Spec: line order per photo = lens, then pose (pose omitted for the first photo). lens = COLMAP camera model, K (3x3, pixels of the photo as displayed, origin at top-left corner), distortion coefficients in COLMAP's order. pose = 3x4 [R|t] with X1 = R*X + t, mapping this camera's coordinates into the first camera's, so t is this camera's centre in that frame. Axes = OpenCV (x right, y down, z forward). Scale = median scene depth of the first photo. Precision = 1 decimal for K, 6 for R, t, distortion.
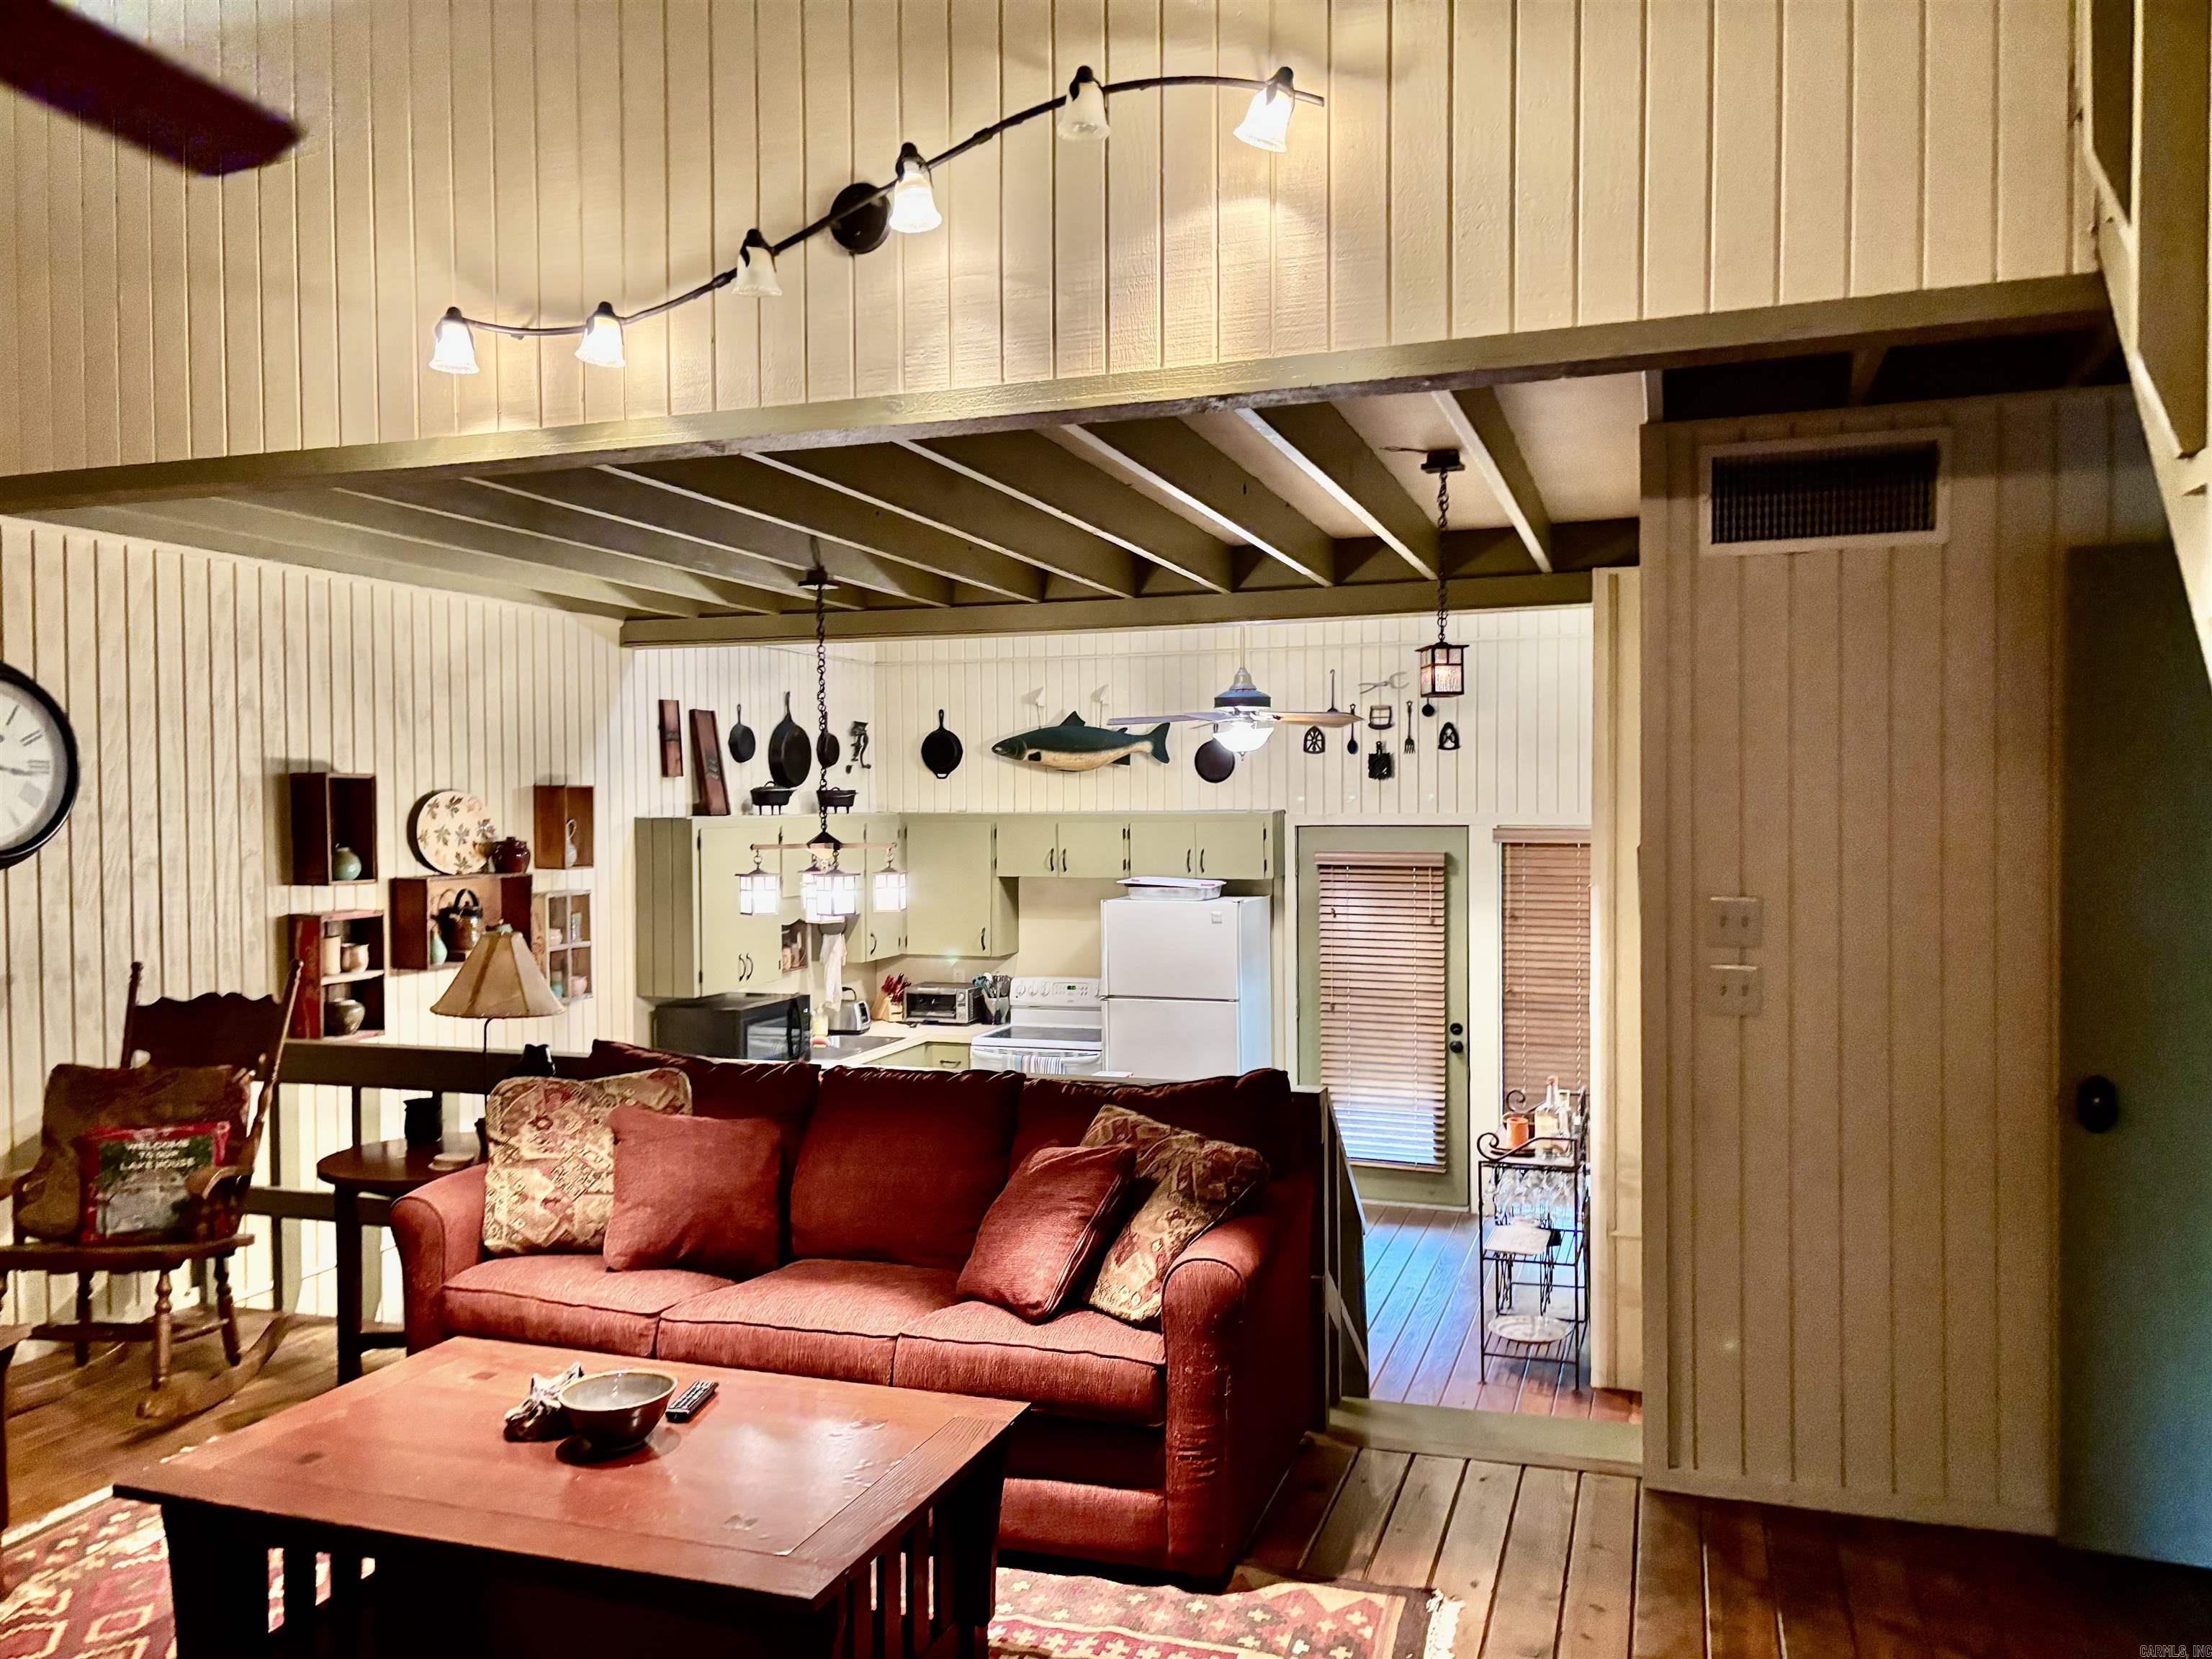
lens RADIAL K [[1703.5, 0, 1071.3], [0, 1703.5, 834.4], [0, 0, 1]] dist [0.092037, -0.148331]
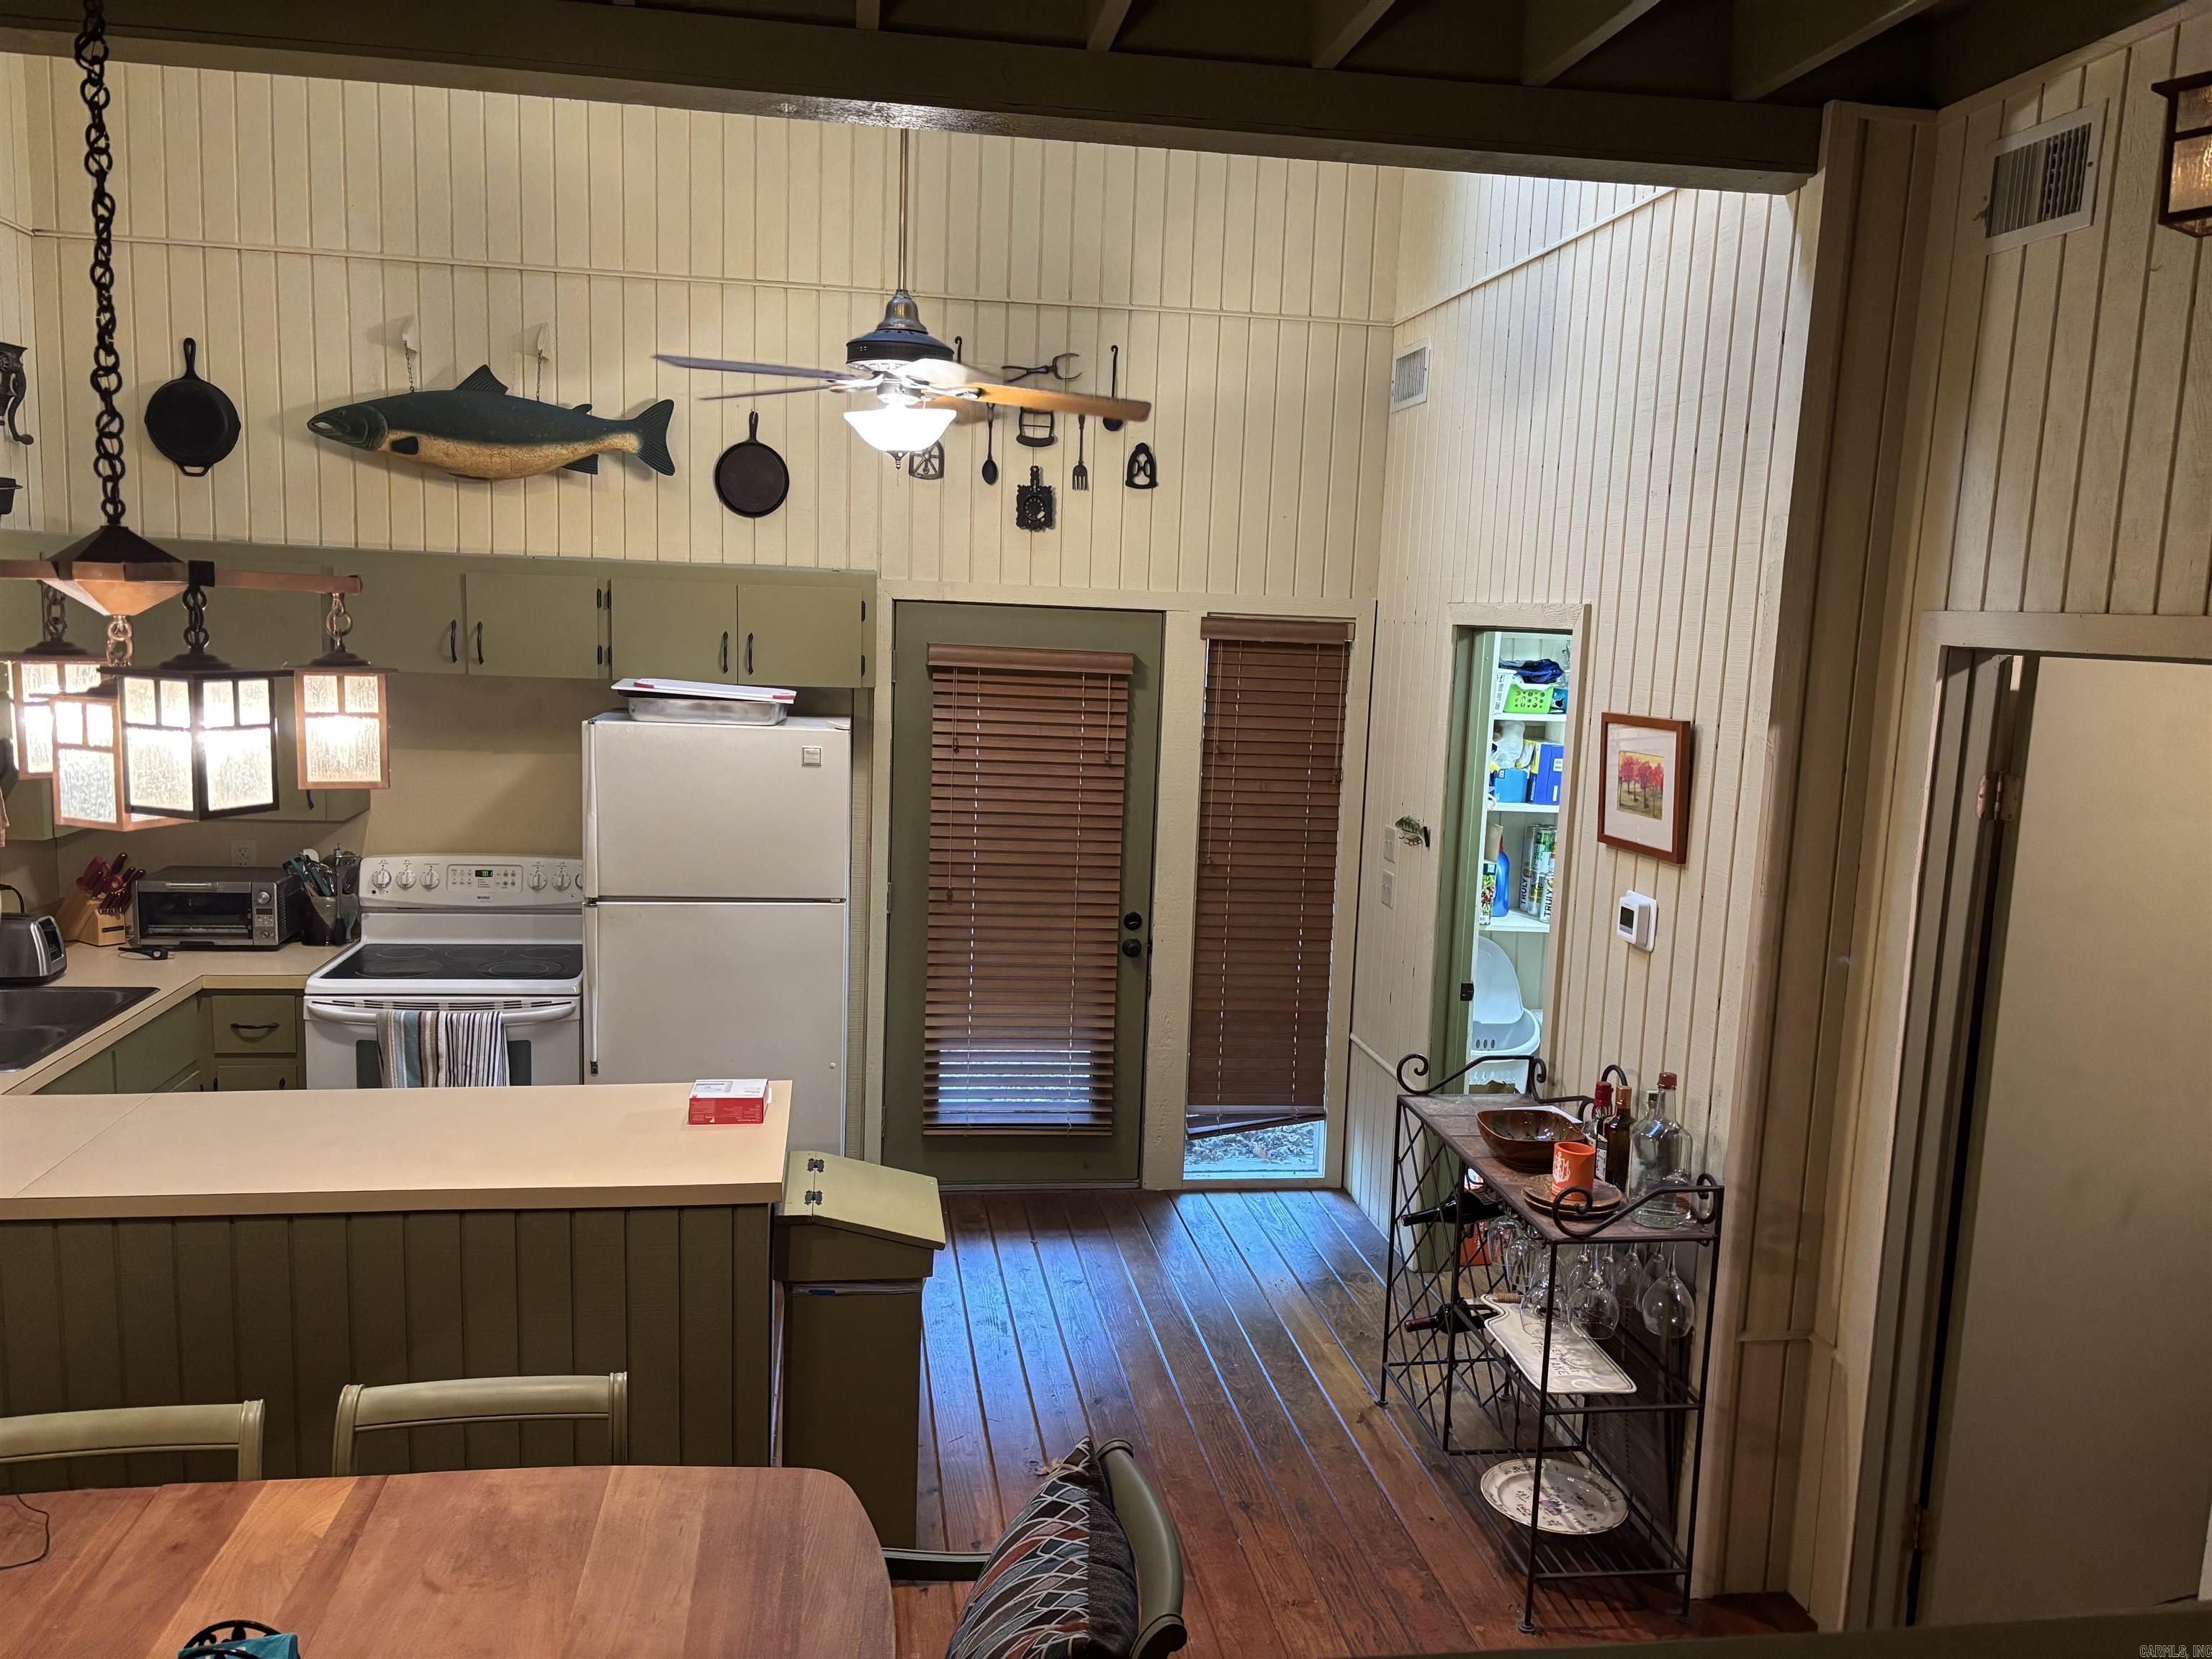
lens RADIAL K [[1690.2, 0, 1113.2], [0, 1690.2, 853.0], [0, 0, 1]] dist [0.080688, -0.098755]
pose [[0.877230, -0.026590, 0.479333, -0.099663], [-0.035662, 0.992097, 0.120299, 0.009954], [-0.478743, -0.122623, 0.869349, 0.472327]]
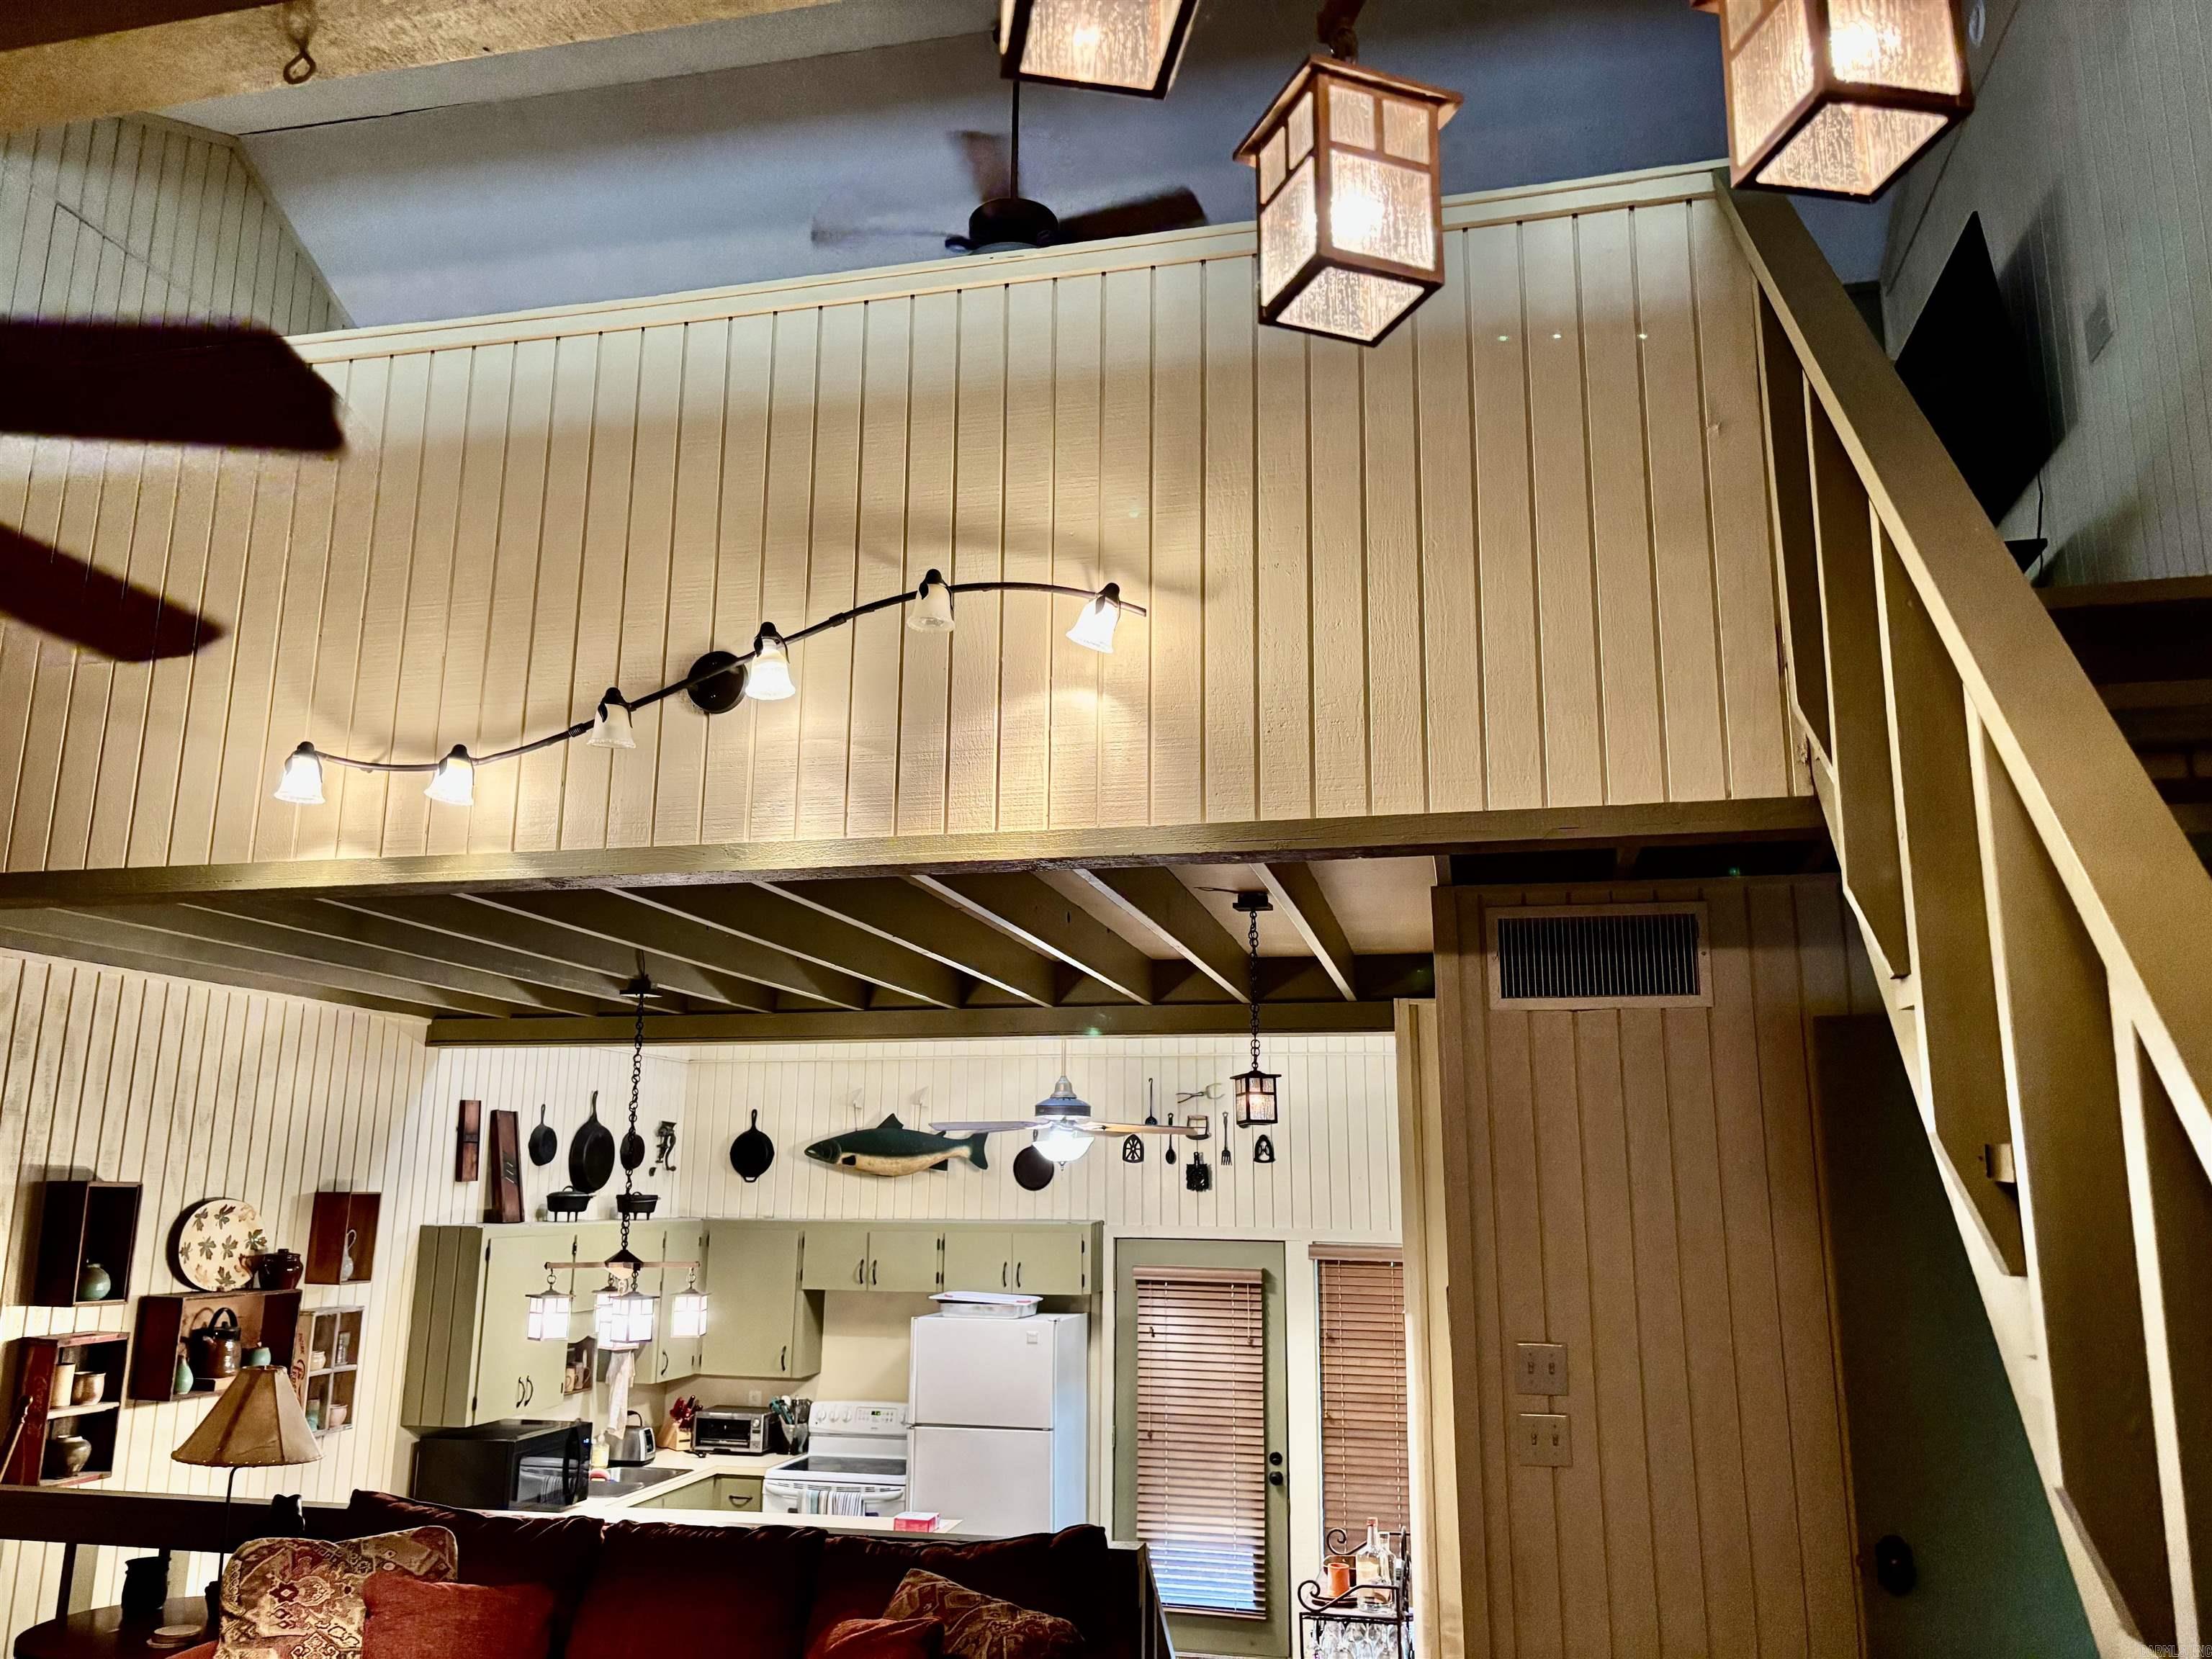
lens RADIAL K [[1713.4, 0, 1087.3], [0, 1713.4, 805.3], [0, 0, 1]] dist [0.040767, -0.039175]
pose [[0.993099, 0.041334, 0.109753, -0.002812], [-0.013986, 0.970894, -0.239102, -0.011207], [-0.116441, 0.235917, 0.964772, -0.013241]]
